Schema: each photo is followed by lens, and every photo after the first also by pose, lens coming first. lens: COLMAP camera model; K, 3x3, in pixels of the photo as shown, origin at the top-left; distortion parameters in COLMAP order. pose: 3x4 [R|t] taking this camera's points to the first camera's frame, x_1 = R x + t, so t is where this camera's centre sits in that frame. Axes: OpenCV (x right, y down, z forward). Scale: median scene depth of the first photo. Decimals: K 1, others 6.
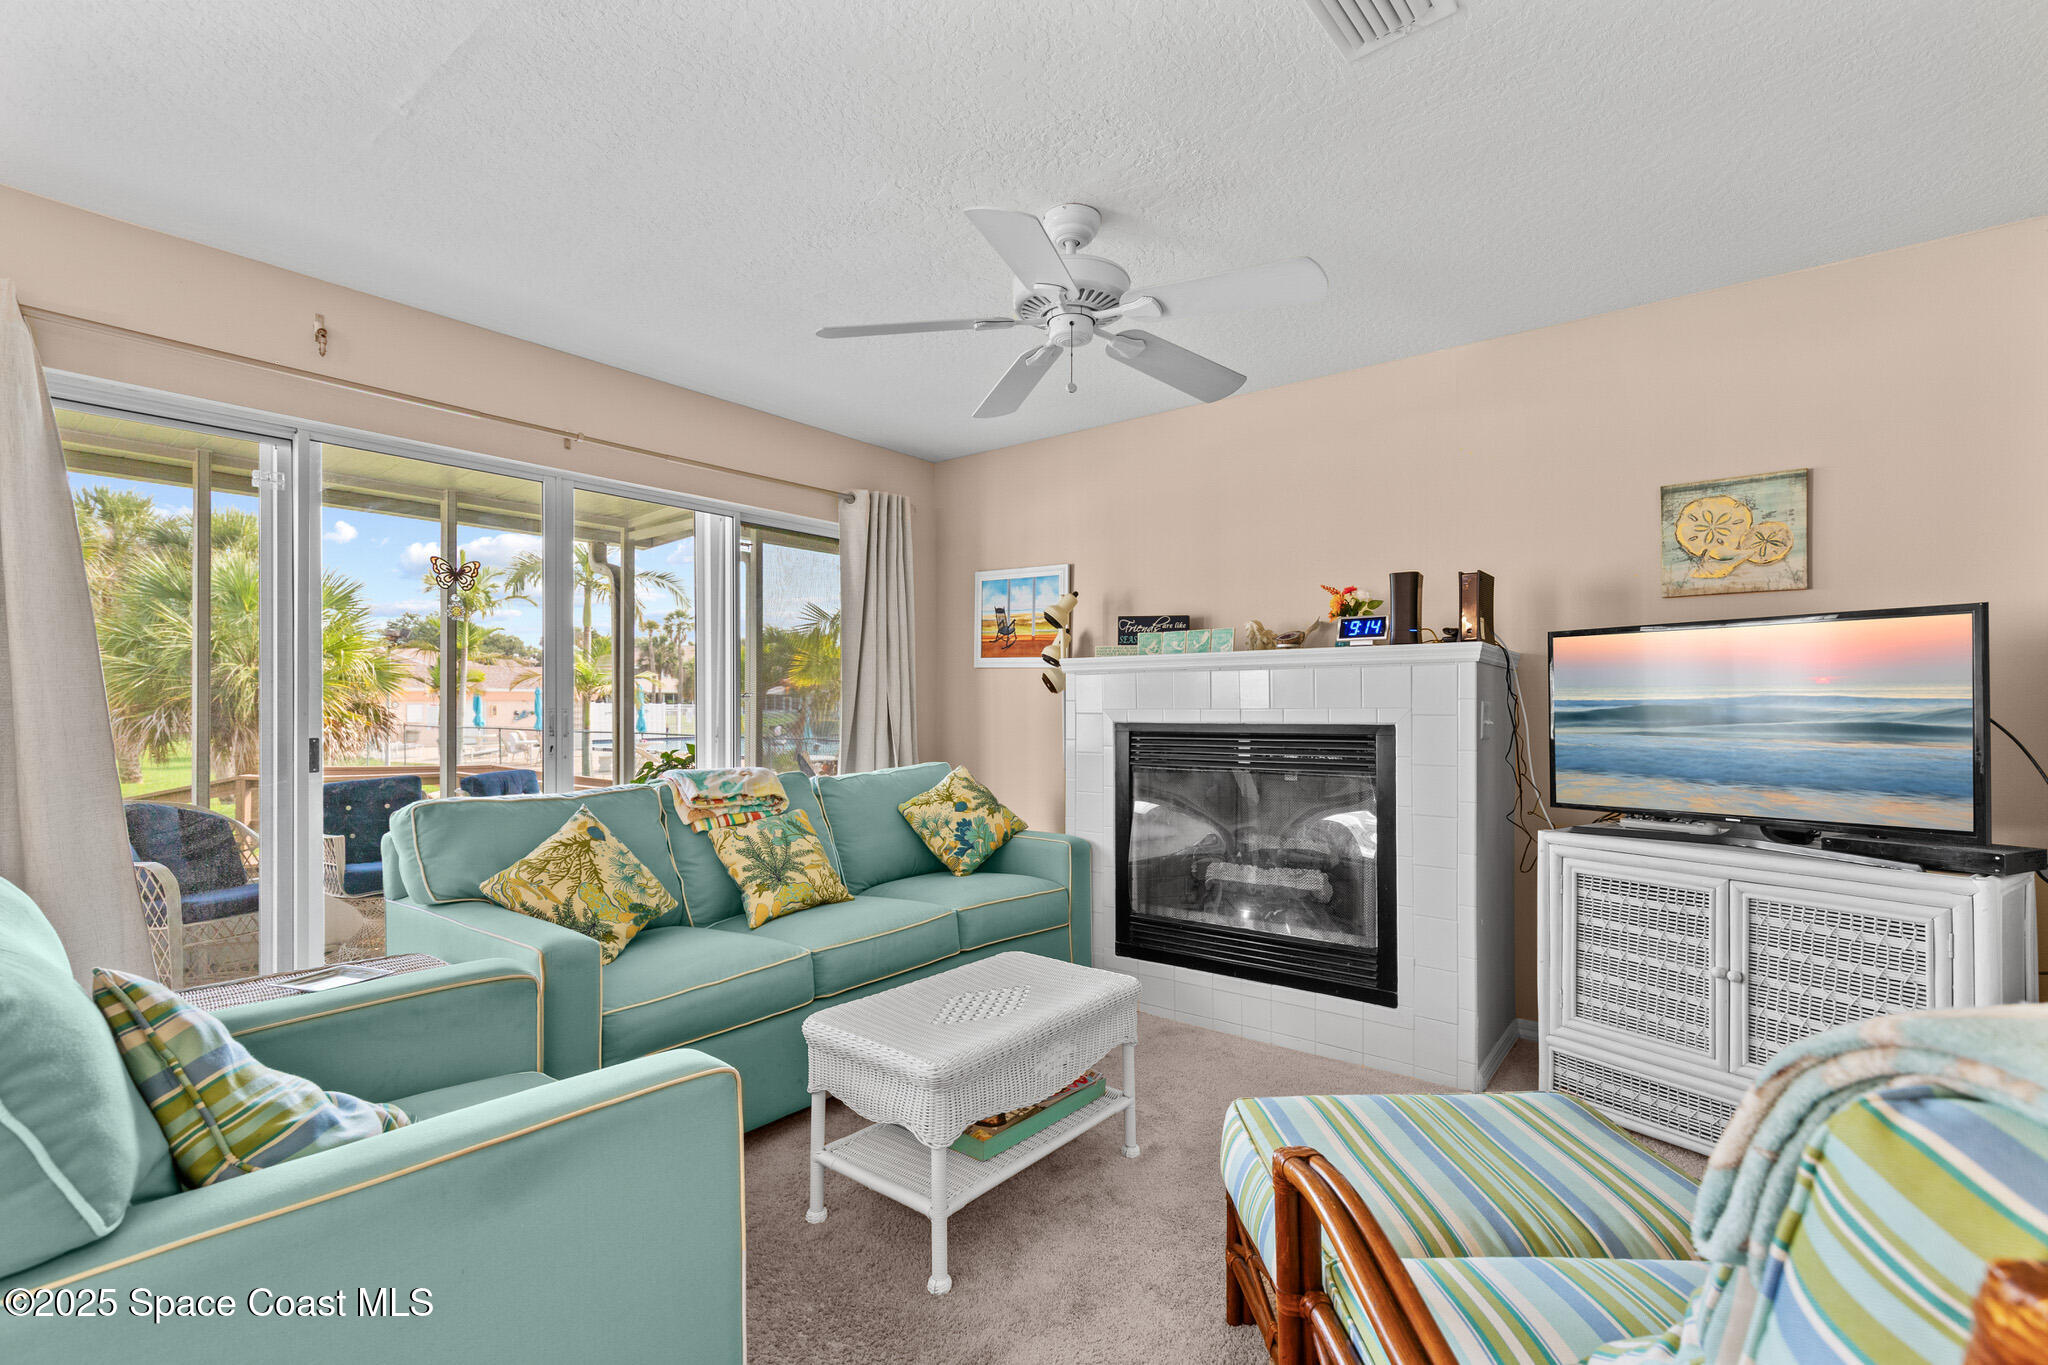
lens RADIAL K [[930.1, 0, 1016.4], [0, 930.1, 687.7], [0, 0, 1]] dist [0.002839, -0.000044]
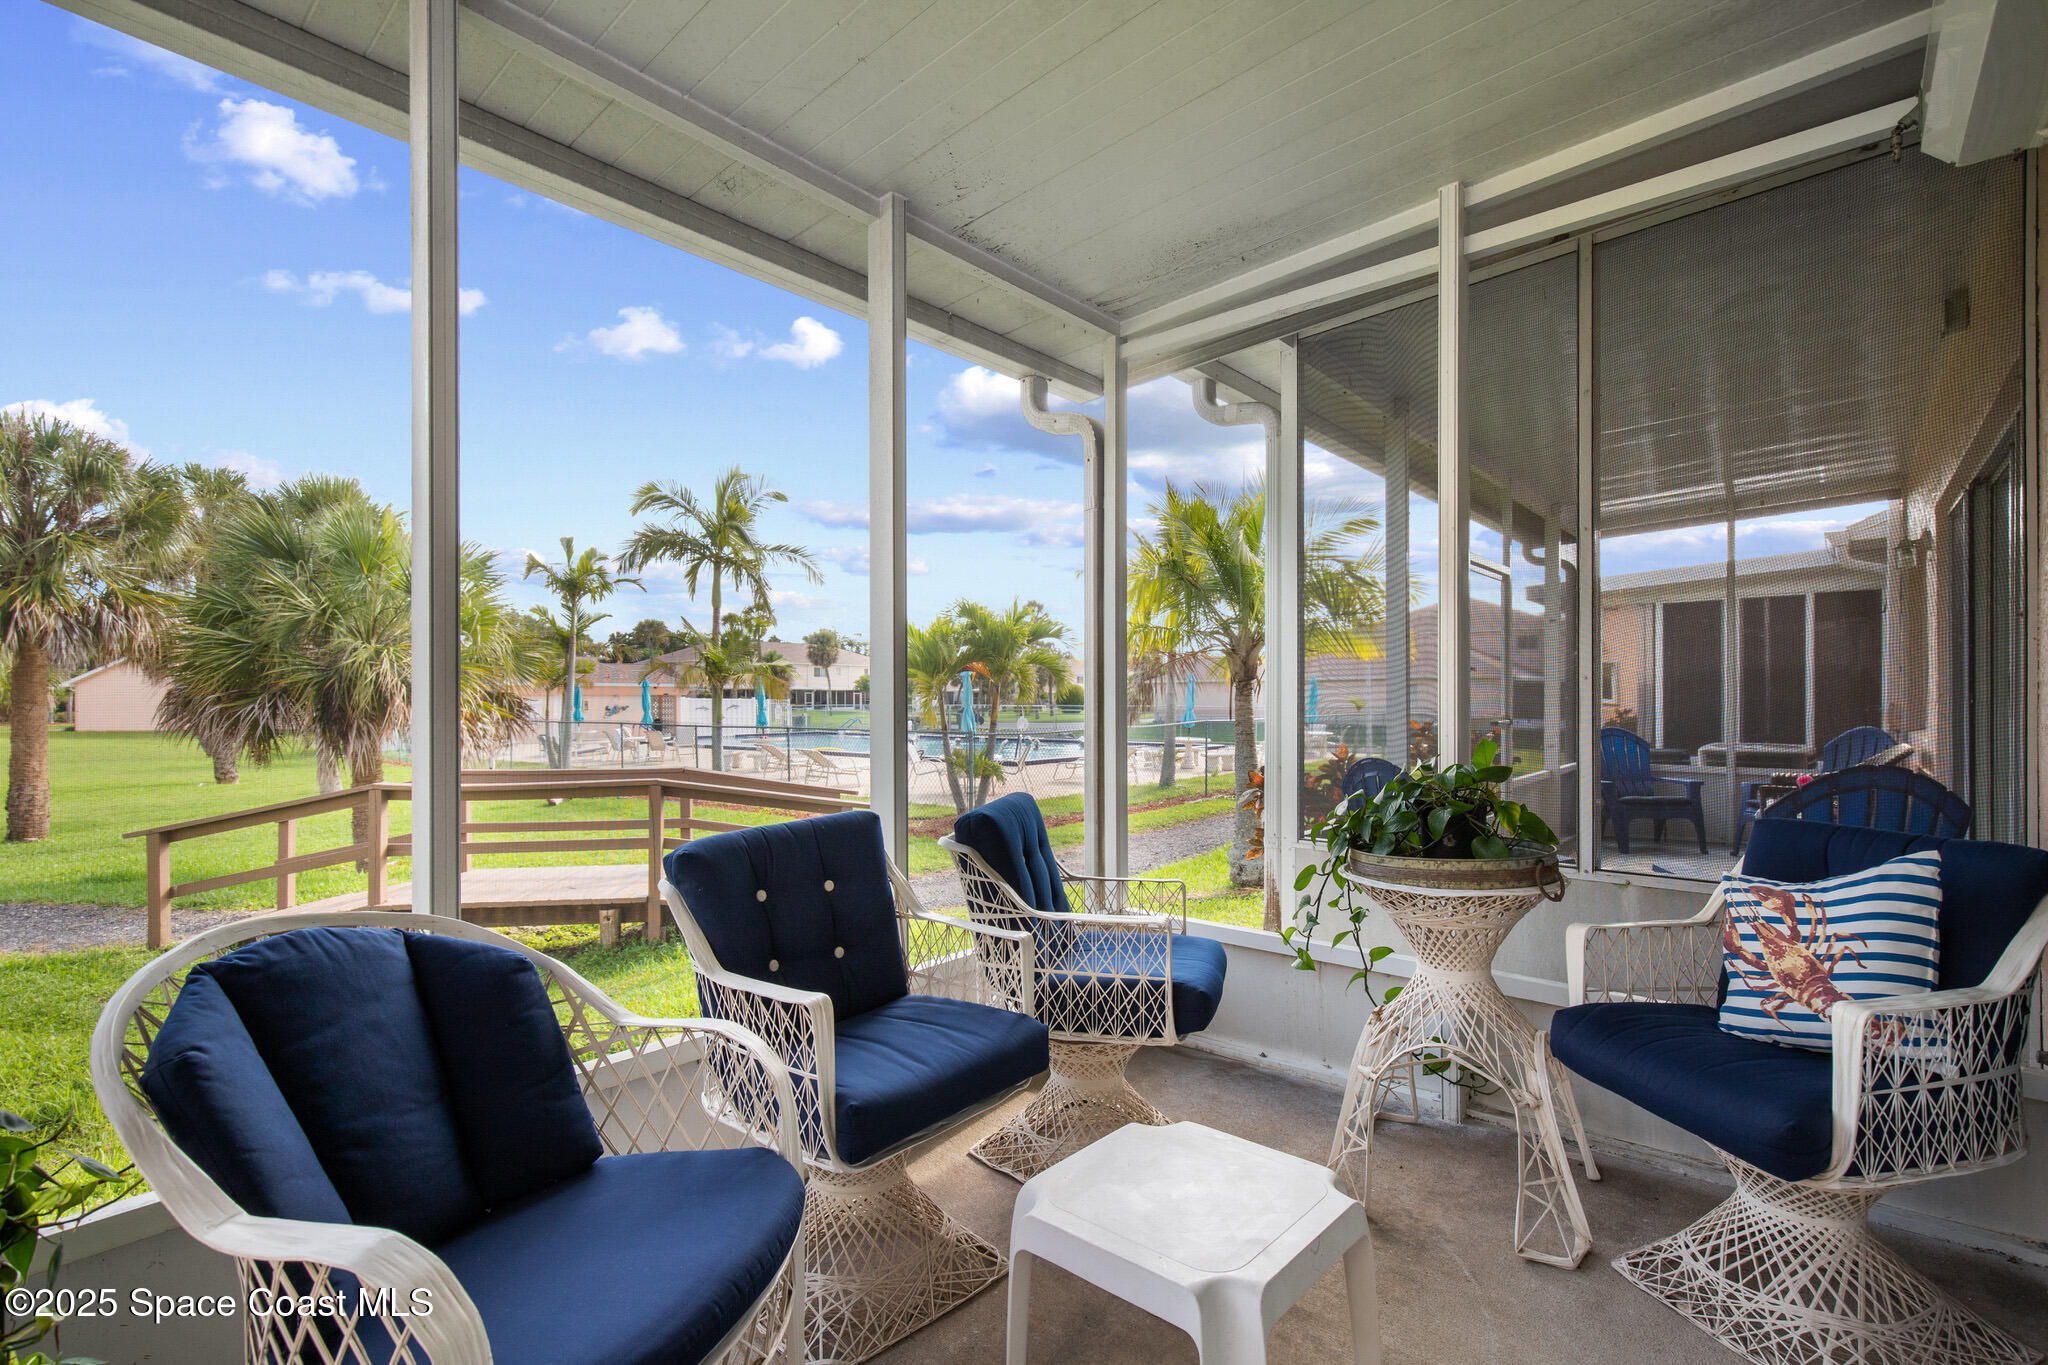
lens RADIAL K [[949.3, 0, 1040.2], [0, 949.3, 676.8], [0, 0, 1]] dist [0.001968, 0.000197]
pose [[0.998682, -0.004788, -0.051104, -0.207860], [0.004413, 0.999963, -0.007441, 0.014971], [0.051138, 0.007206, 0.998666, 0.216241]]
